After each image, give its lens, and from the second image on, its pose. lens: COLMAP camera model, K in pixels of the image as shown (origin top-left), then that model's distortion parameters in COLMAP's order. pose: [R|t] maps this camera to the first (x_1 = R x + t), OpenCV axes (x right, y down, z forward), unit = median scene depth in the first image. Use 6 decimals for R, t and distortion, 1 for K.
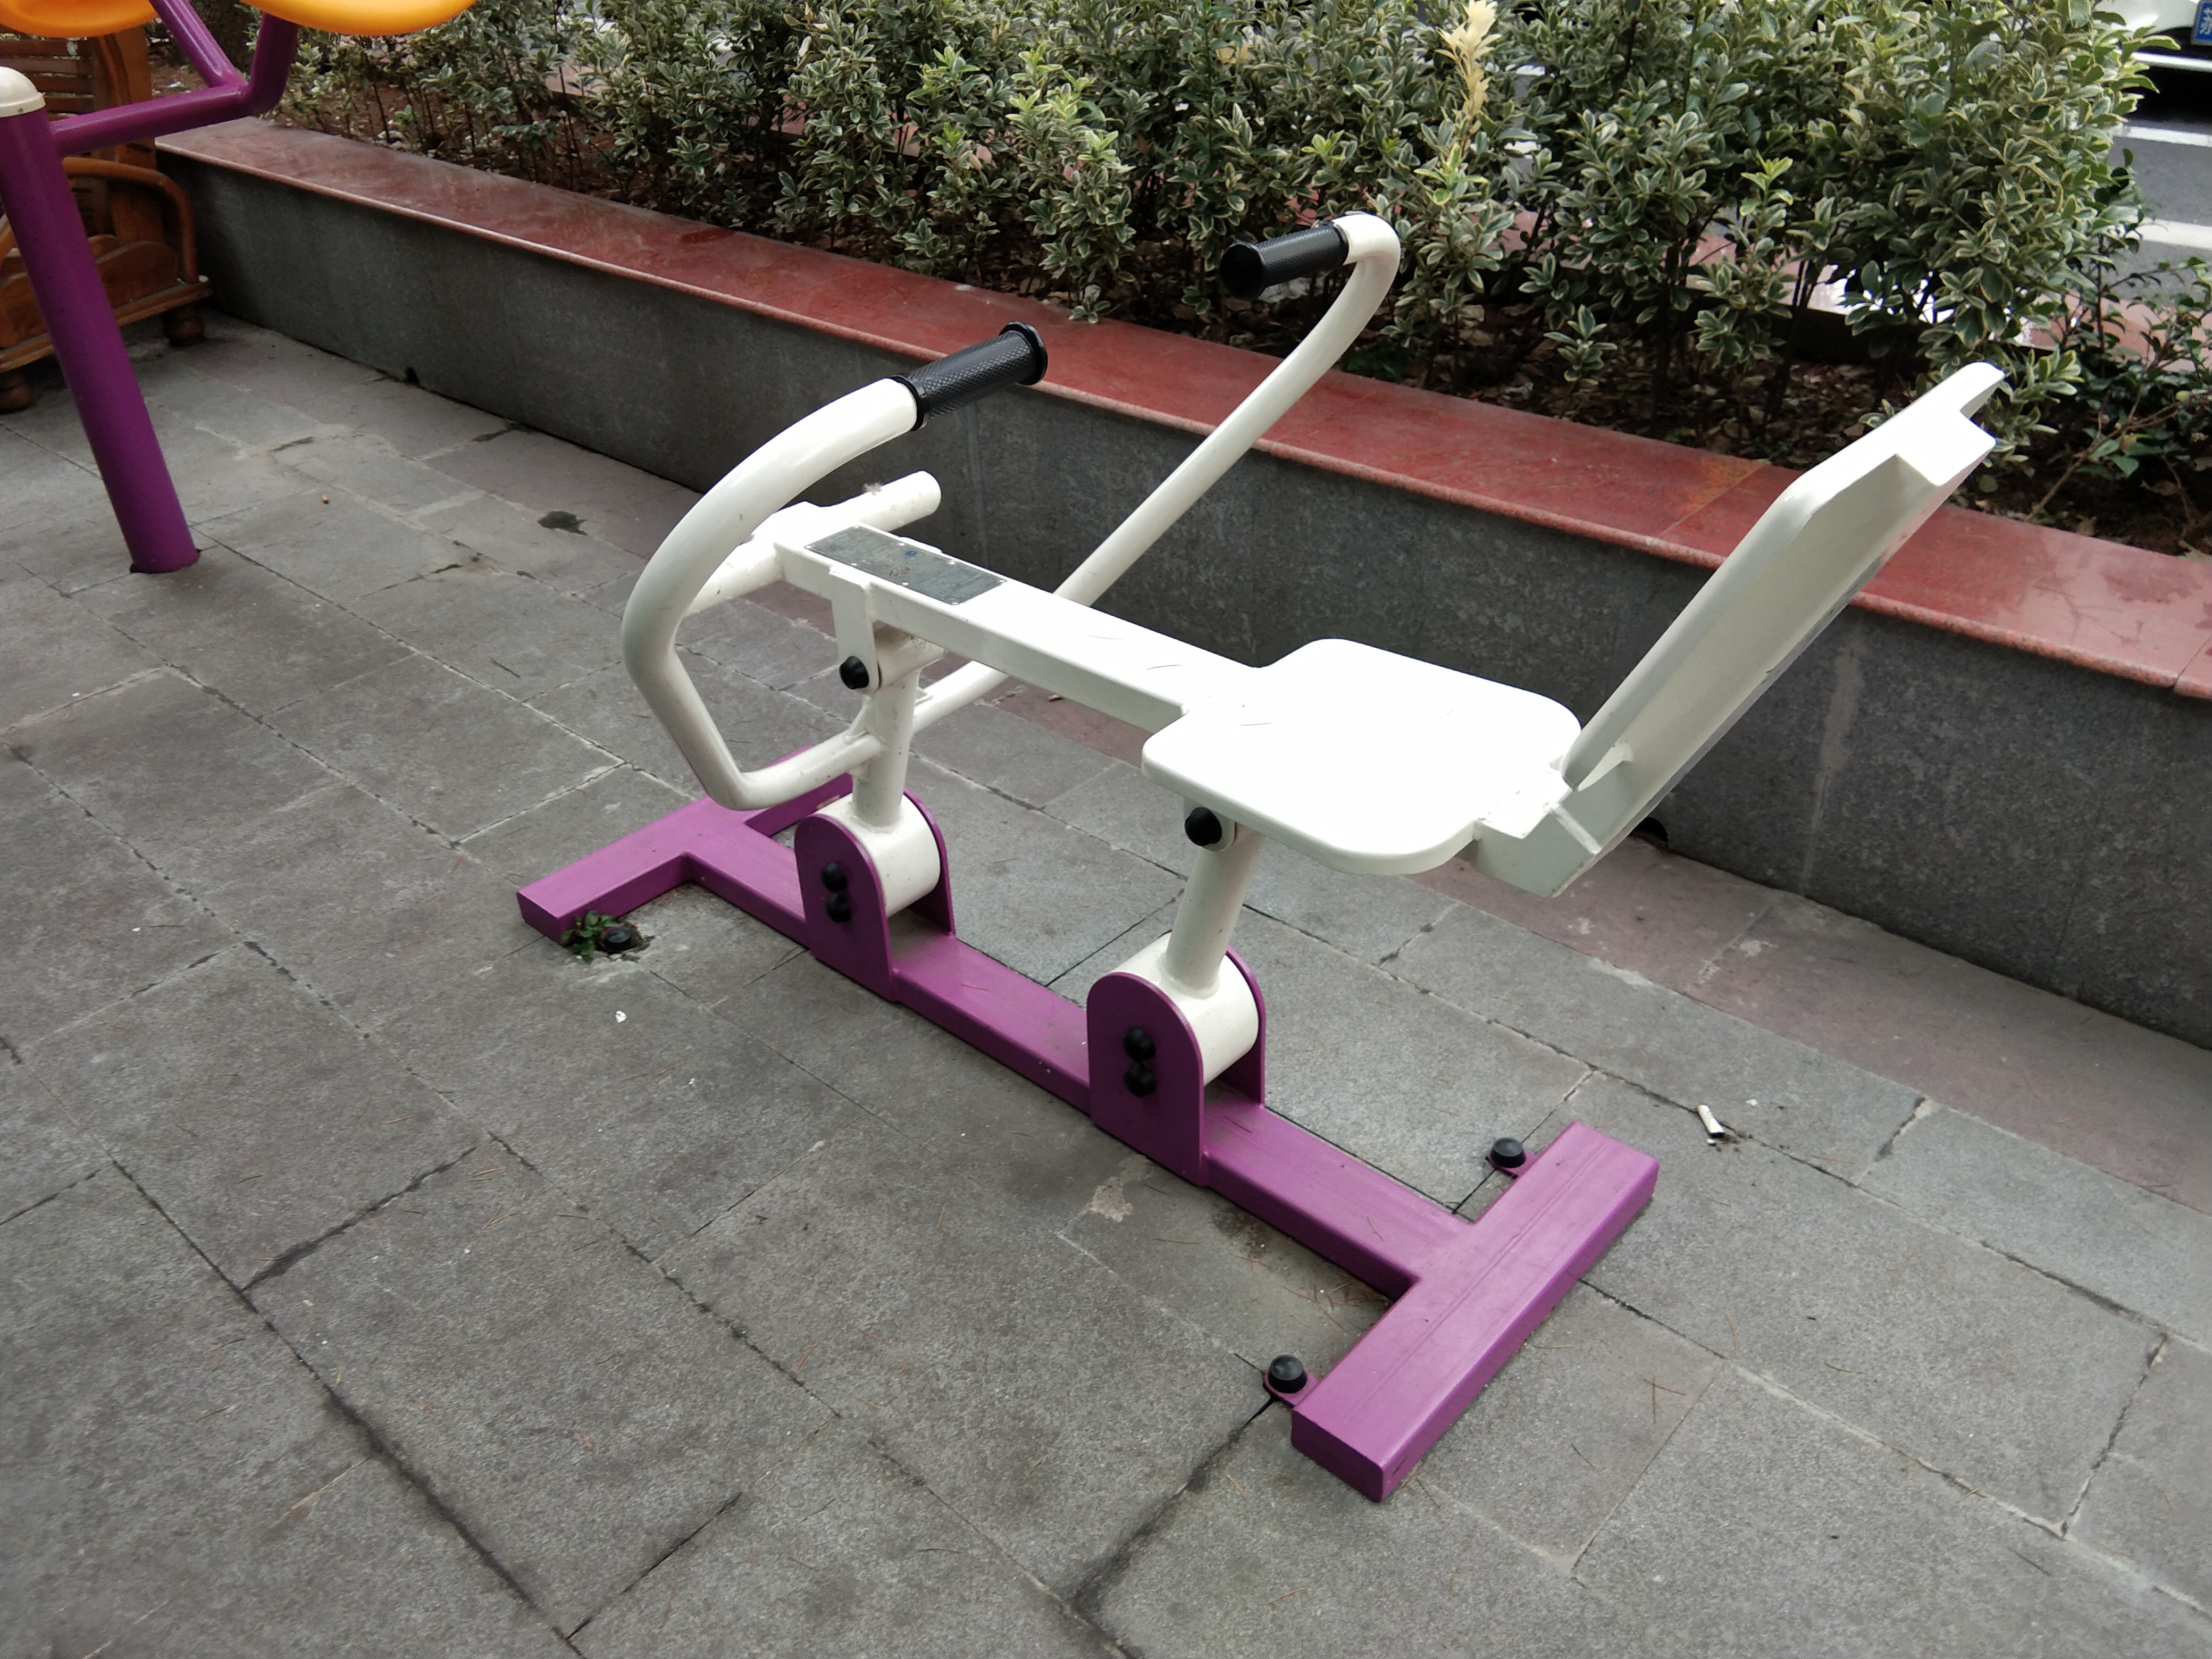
lens RADIAL K [[1784.7, 0, 1056.3], [0, 1784.7, 825.9], [0, 0, 1]] dist [0.112813, -0.158740]
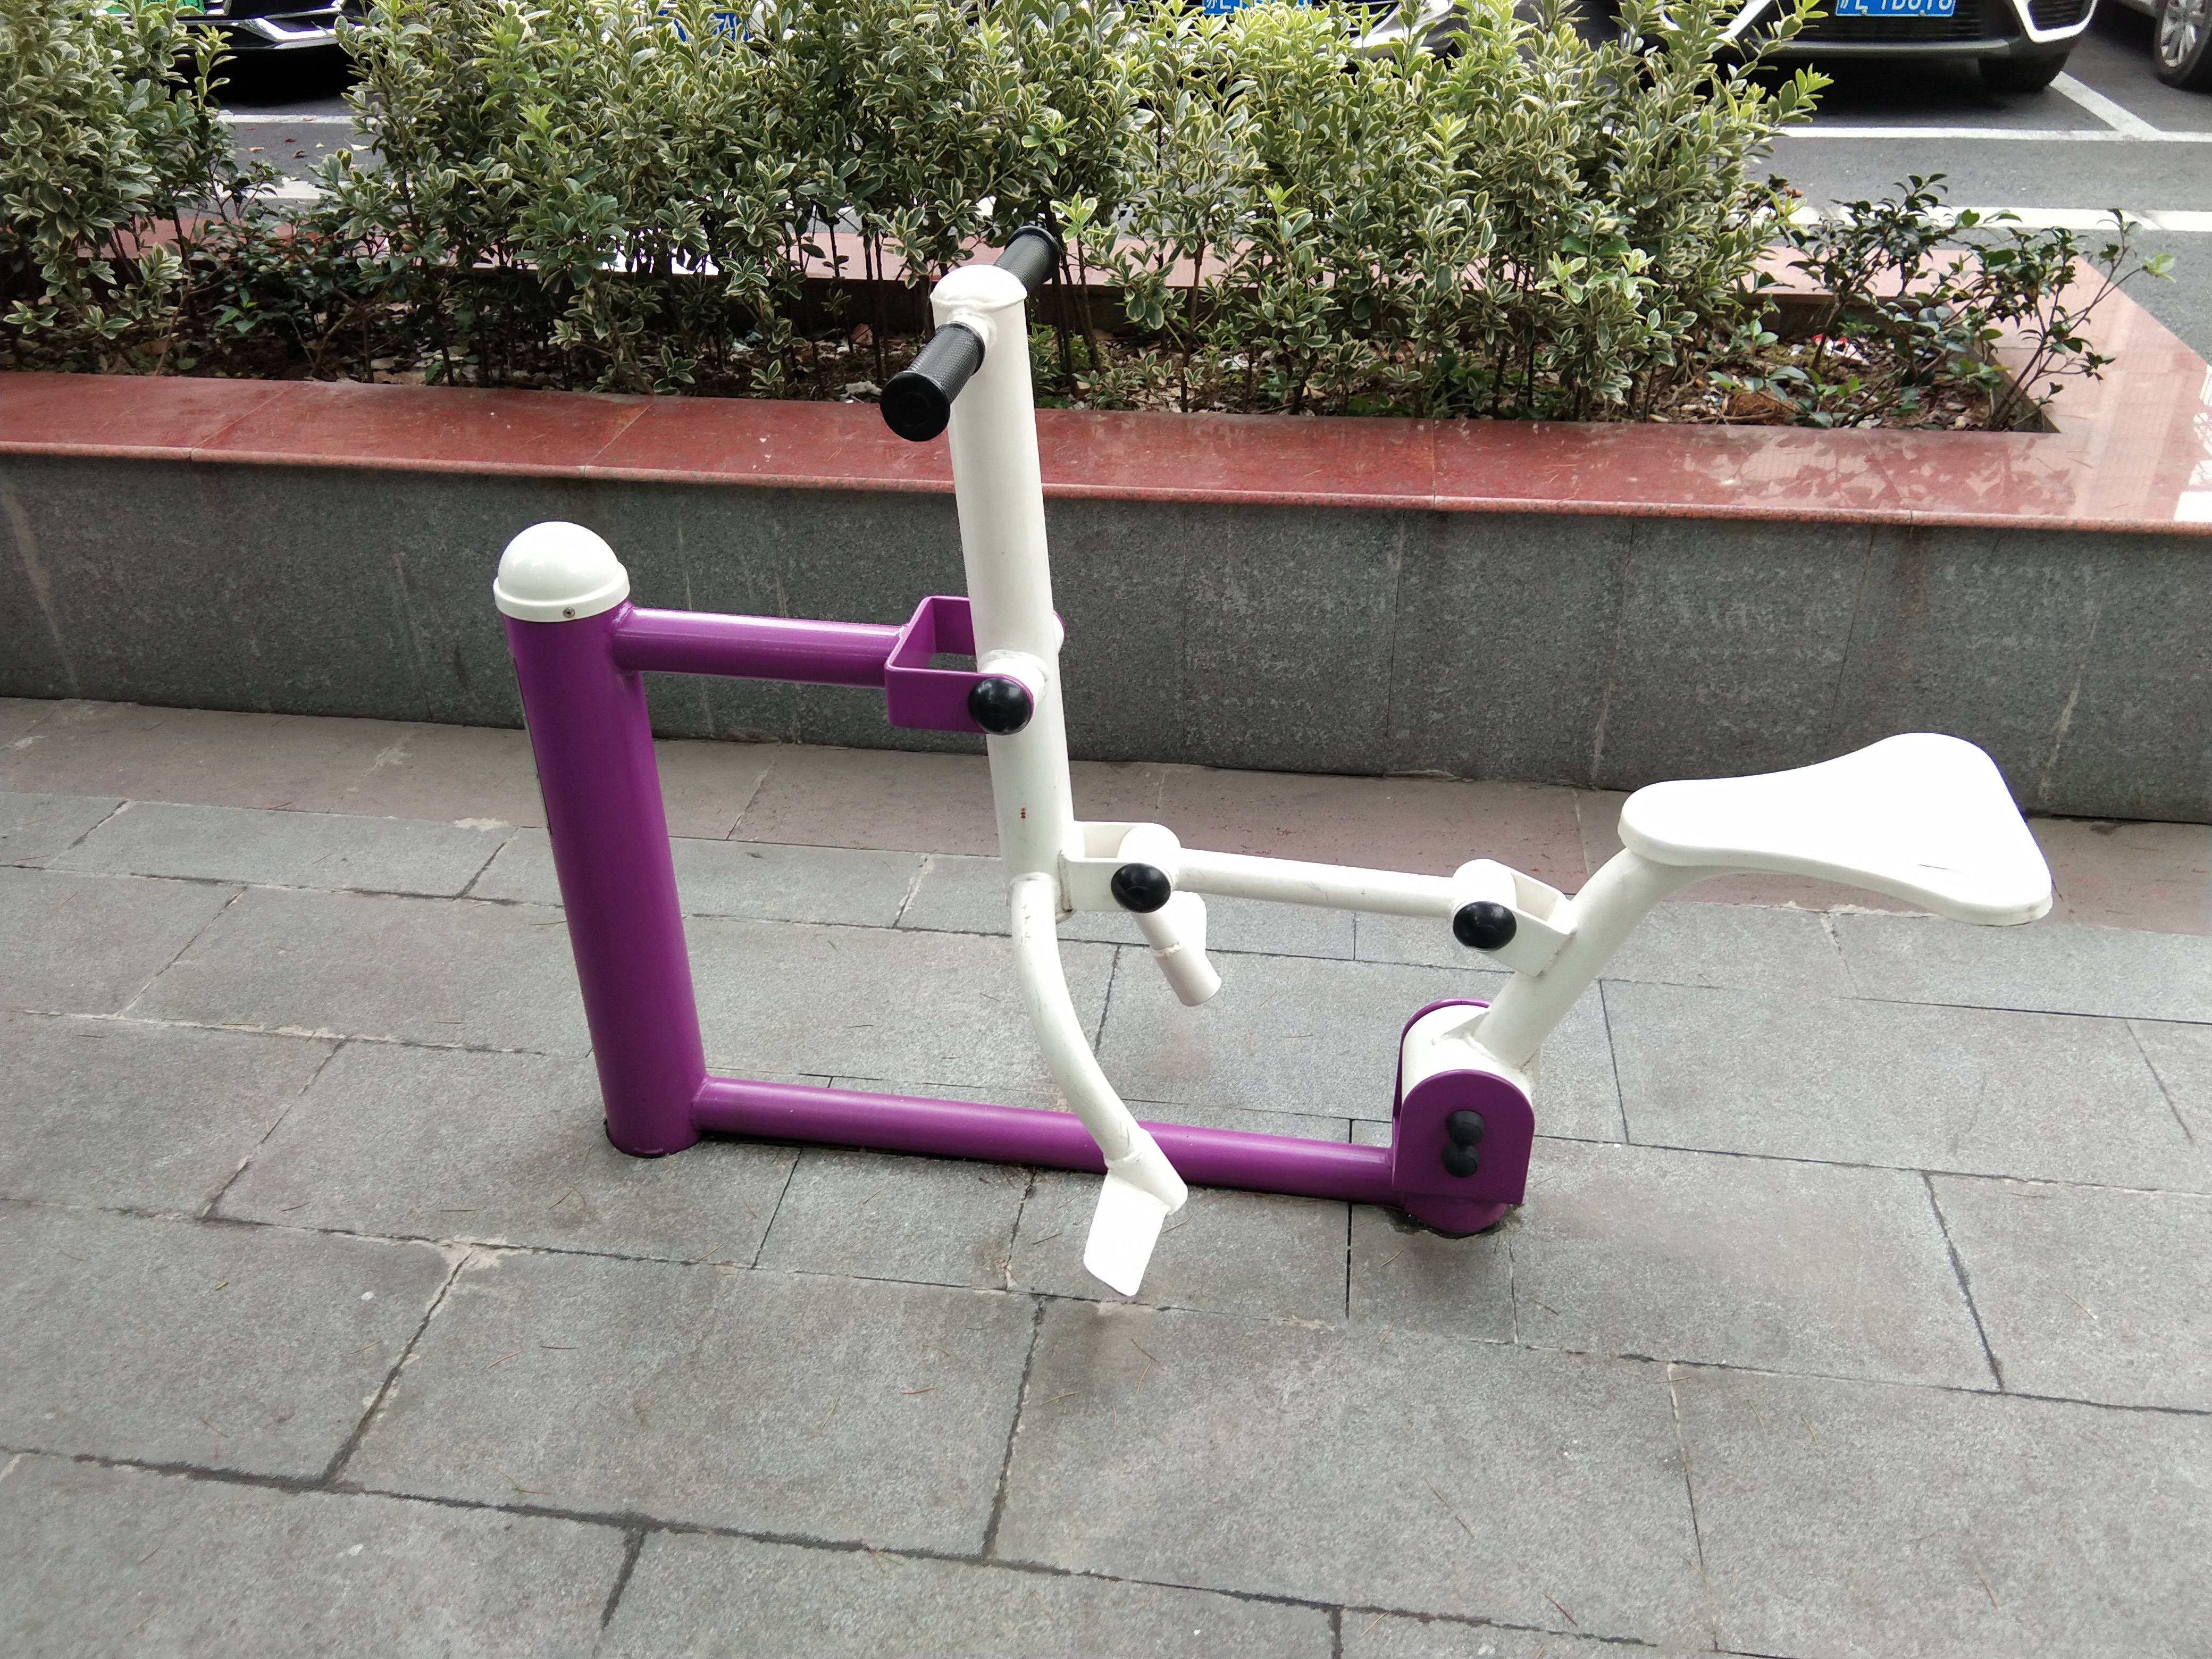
lens RADIAL K [[1784.7, 0, 1056.3], [0, 1784.7, 825.9], [0, 0, 1]] dist [0.112813, -0.158740]
pose [[0.835115, -0.270753, 0.478828, 0.378659], [0.289543, 0.956493, 0.035861, 0.292344], [-0.467705, 0.108693, 0.877176, -0.423987]]
